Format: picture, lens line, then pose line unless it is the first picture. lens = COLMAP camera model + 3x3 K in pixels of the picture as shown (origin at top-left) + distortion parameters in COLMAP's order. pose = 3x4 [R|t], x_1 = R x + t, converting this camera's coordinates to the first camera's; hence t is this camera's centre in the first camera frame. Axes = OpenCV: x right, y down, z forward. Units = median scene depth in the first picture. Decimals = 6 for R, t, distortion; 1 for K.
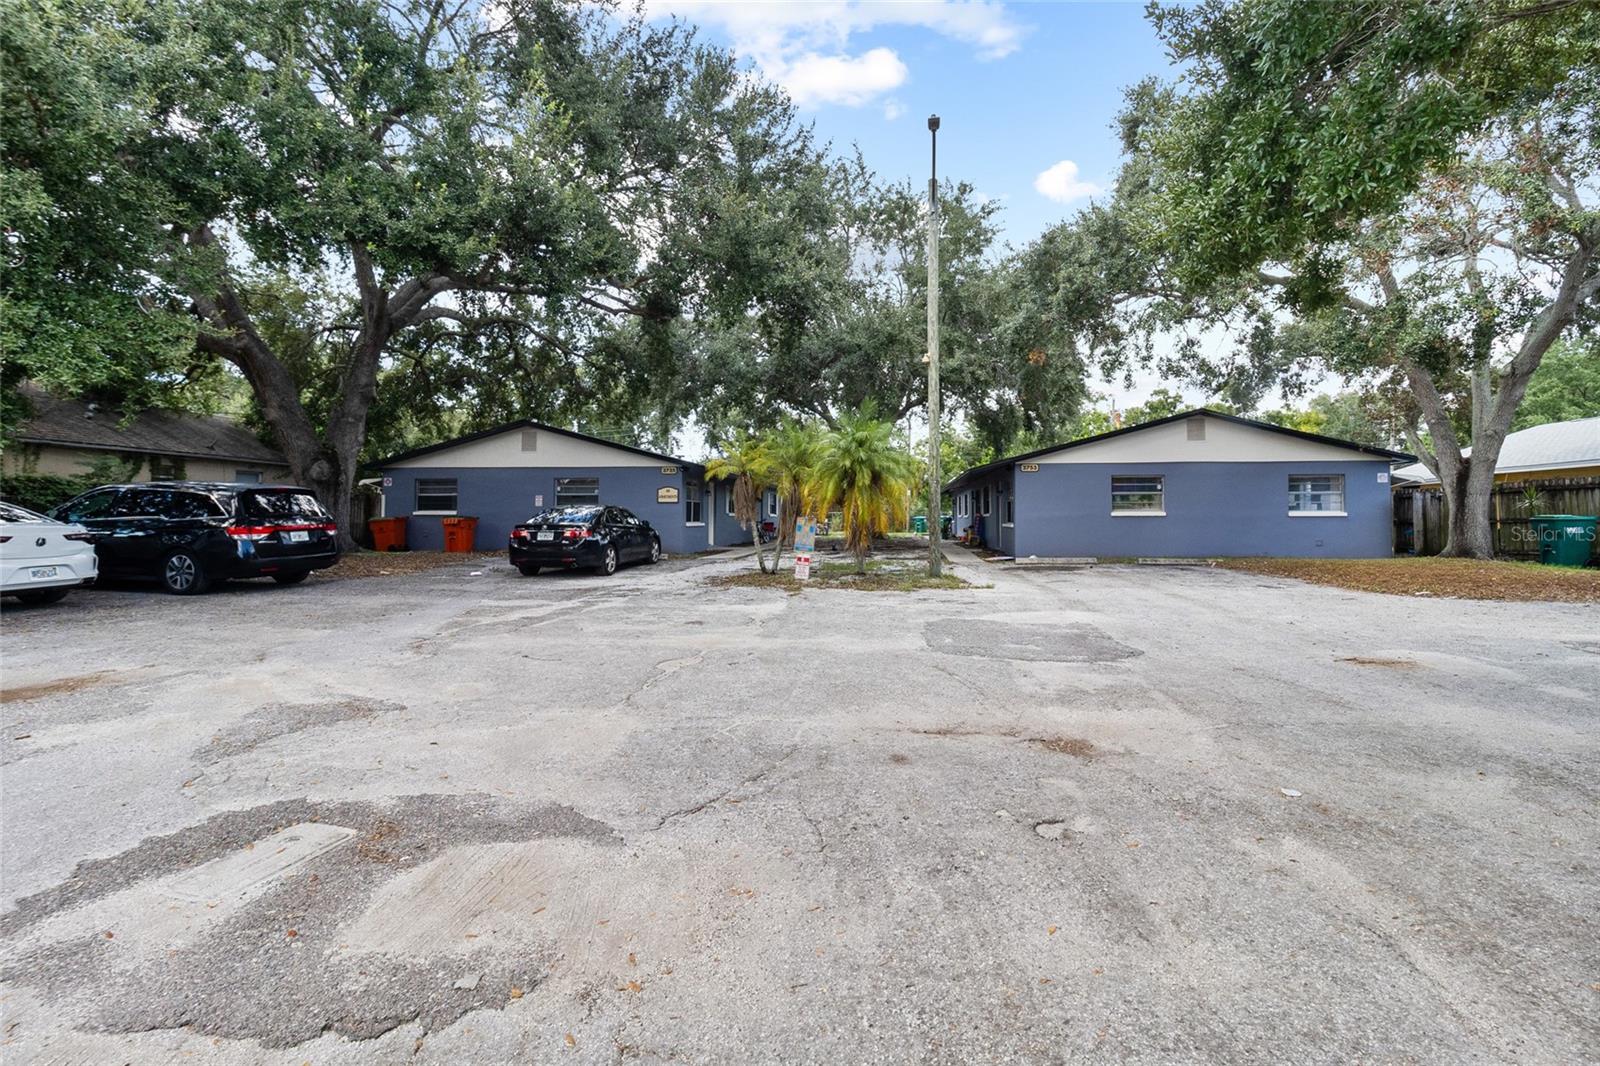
lens RADIAL K [[741.4, 0, 798.5], [0, 741.4, 530.5], [0, 0, 1]] dist [0.001295, -0.001009]
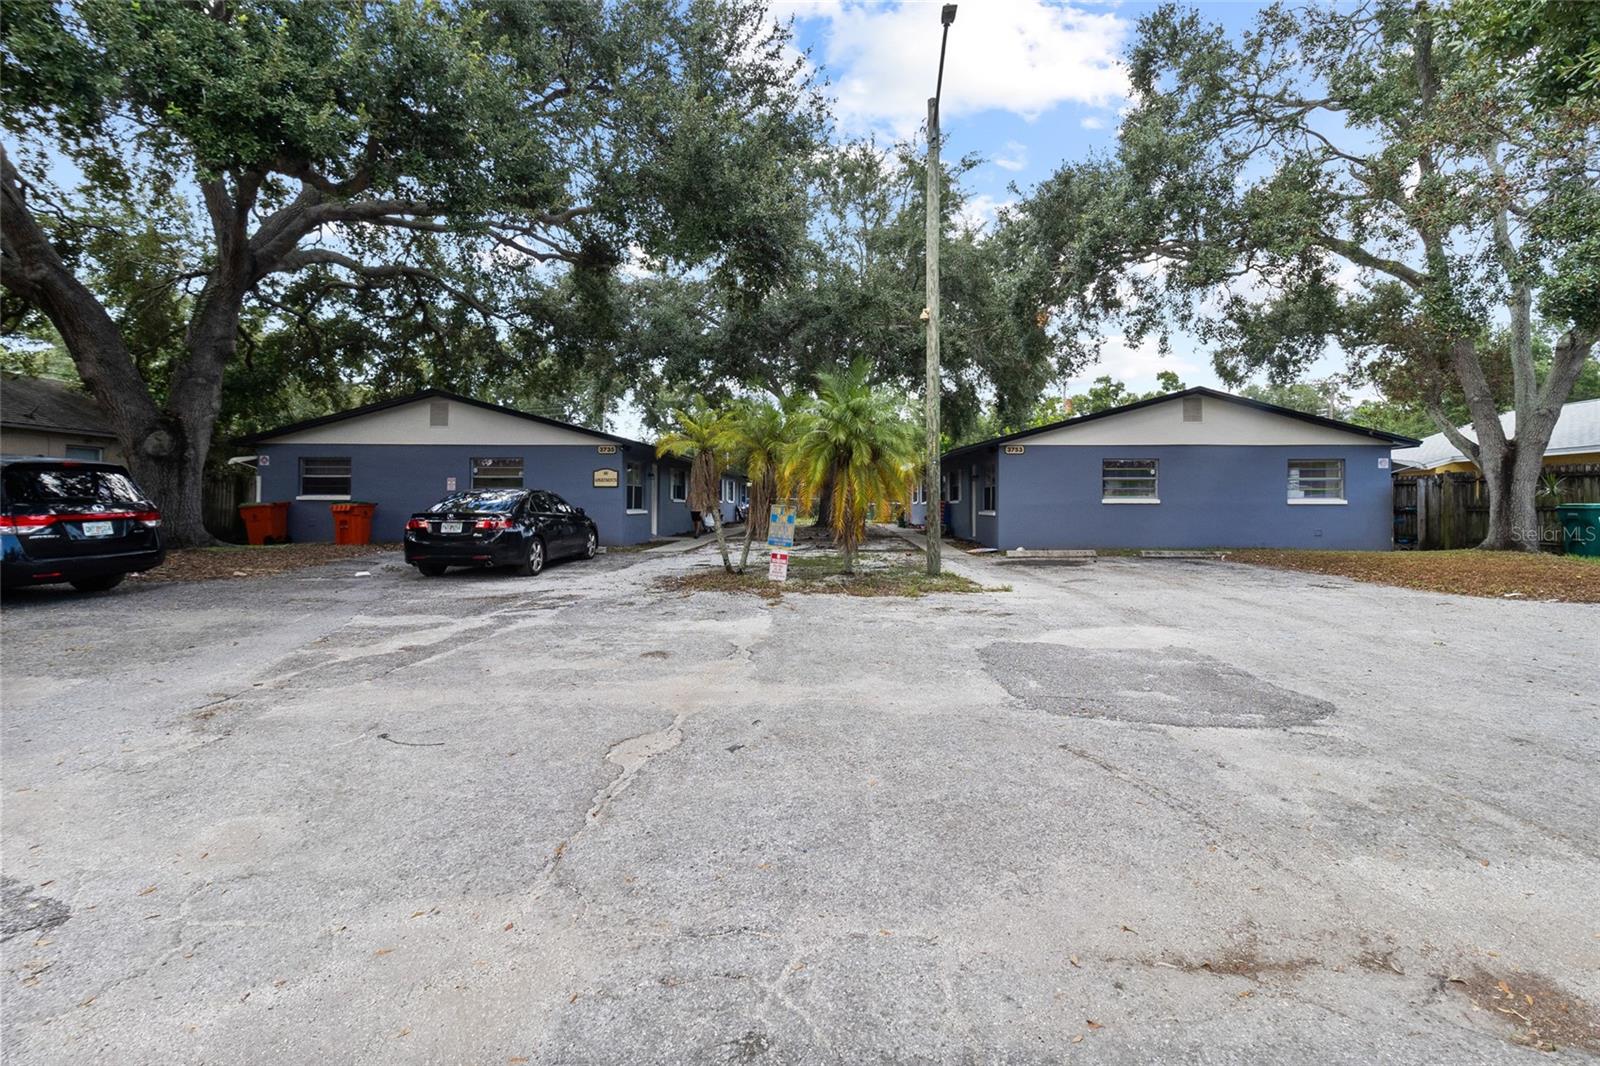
lens RADIAL K [[741.4, 0, 803.1], [0, 741.4, 522.1], [0, 0, 1]] dist [0.001295, -0.001009]
pose [[0.995735, -0.000036, 0.092257, -0.039922], [-0.000646, 0.999973, 0.007366, -0.004188], [-0.092255, -0.007394, 0.995708, 0.175183]]
